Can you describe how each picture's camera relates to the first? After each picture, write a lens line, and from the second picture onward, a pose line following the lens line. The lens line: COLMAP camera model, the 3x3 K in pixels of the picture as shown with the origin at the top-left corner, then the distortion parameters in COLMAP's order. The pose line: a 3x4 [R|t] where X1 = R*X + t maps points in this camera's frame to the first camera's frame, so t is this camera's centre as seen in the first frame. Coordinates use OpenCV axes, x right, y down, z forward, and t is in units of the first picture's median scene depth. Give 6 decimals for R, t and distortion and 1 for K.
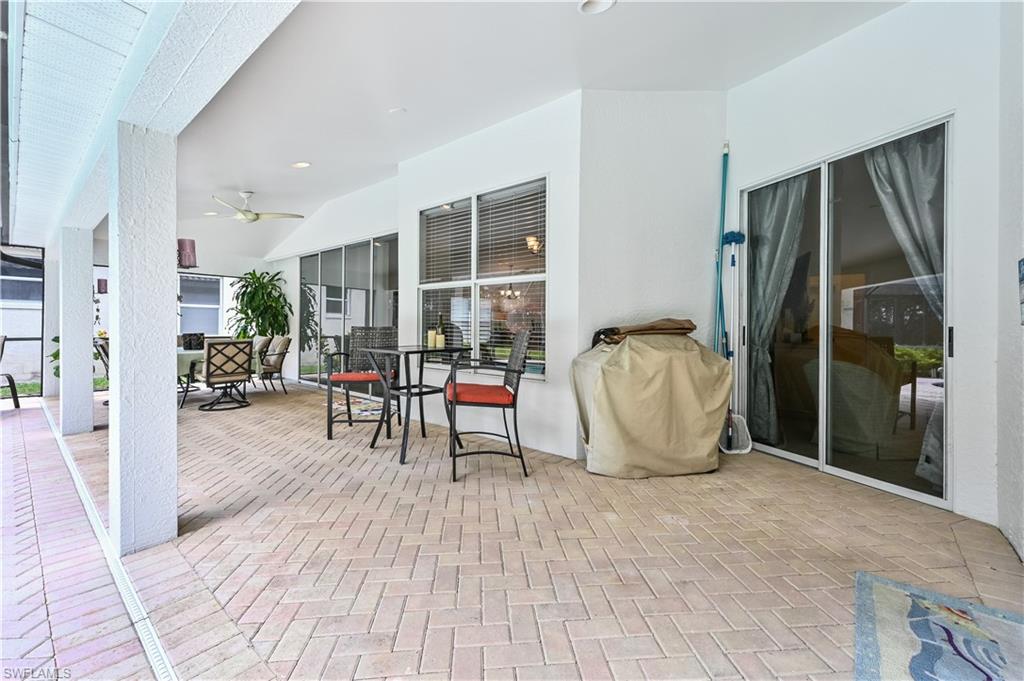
lens RADIAL K [[408.7, 0, 515.8], [0, 408.7, 331.5], [0, 0, 1]] dist [0.000842, 0.000193]
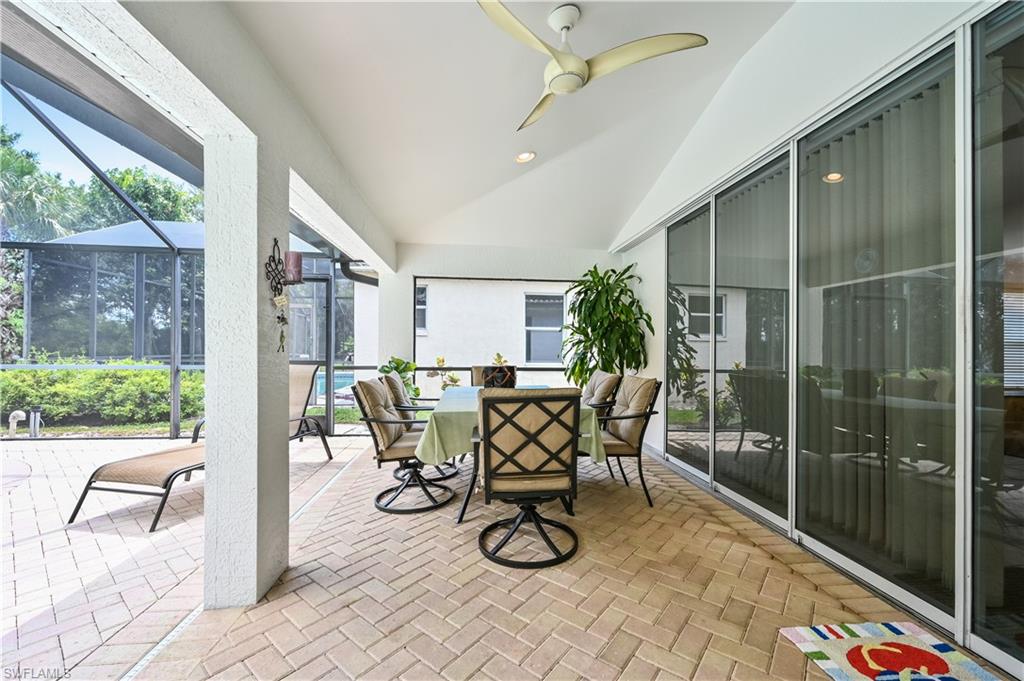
lens RADIAL K [[415.7, 0, 512.0], [0, 415.7, 340.5], [0, 0, 1]] dist [0.001728, 0.000197]
pose [[0.706810, -0.018932, -0.707150, -0.288231], [-0.008966, 0.999322, -0.035716, -0.008620], [0.707346, 0.031585, 0.706161, 0.473714]]
